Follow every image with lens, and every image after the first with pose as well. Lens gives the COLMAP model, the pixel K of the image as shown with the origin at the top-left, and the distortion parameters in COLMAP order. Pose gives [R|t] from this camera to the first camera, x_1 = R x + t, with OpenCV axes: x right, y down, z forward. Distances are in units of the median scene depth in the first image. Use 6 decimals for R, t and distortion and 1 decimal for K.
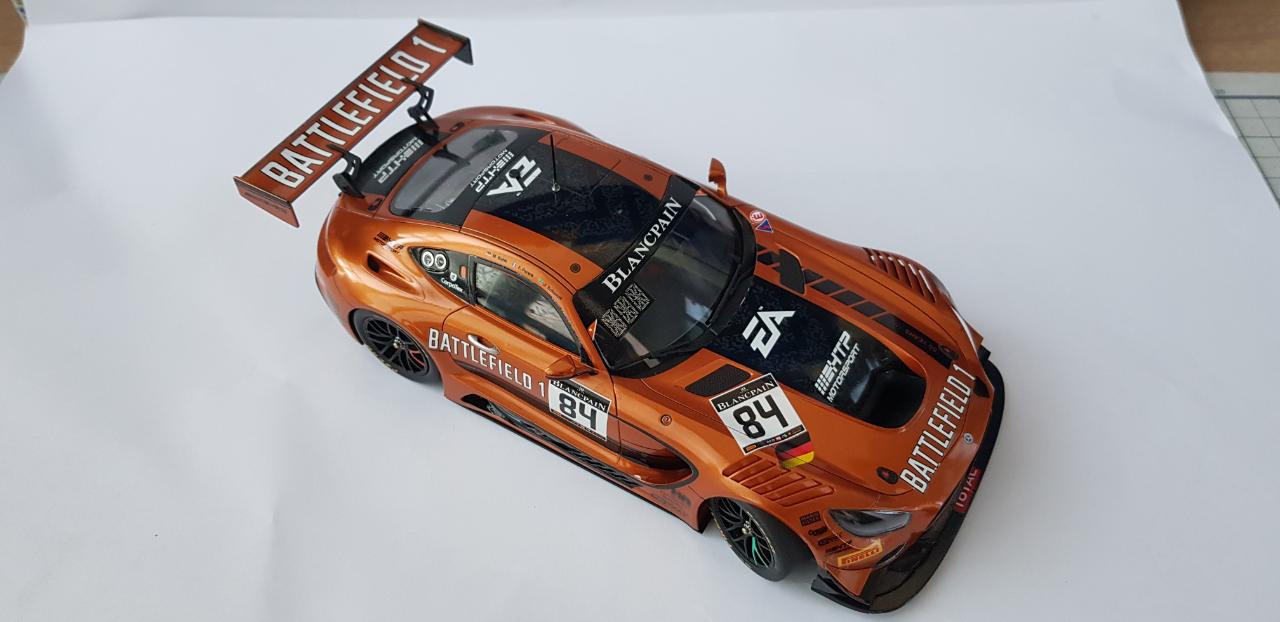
lens RADIAL K [[1049.9, 0, 640.0], [0, 1049.9, 311.0], [0, 0, 1]] dist [0.137085, -0.422953]
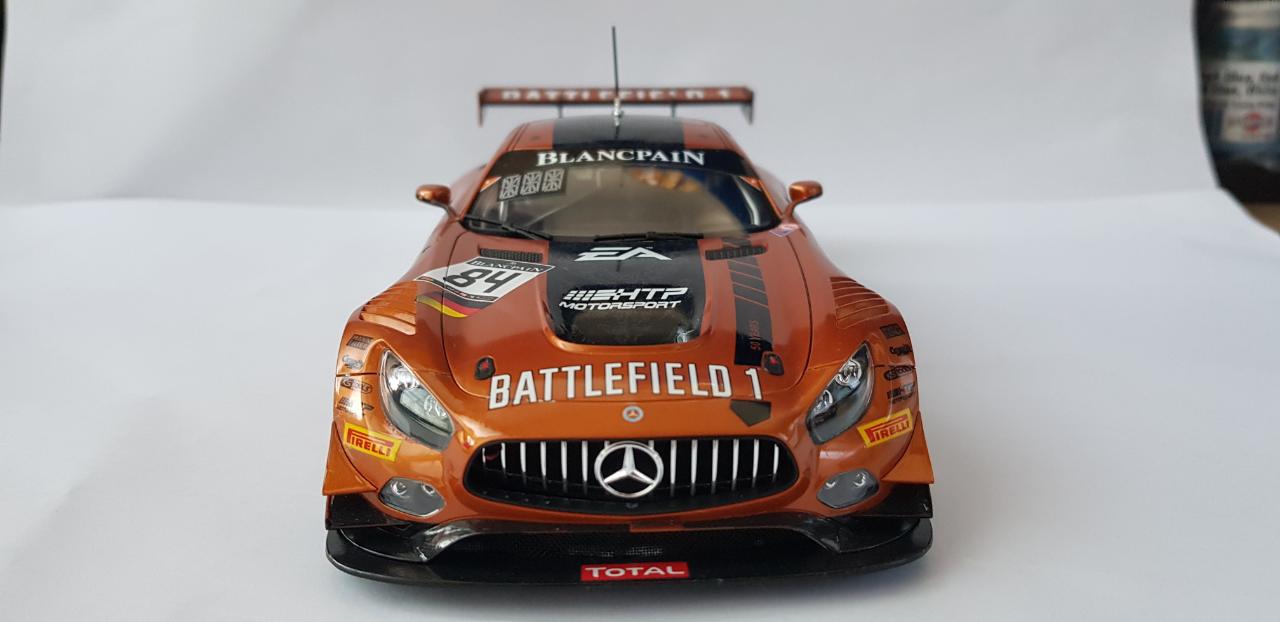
lens RADIAL K [[1049.9, 0, 640.0], [0, 1049.9, 311.0], [0, 0, 1]] dist [0.137085, -0.422953]
pose [[0.534971, 0.248685, -0.807441, 0.721947], [-0.660639, 0.718868, -0.216301, 0.192790], [0.526653, 0.649142, 0.548864, 0.656374]]
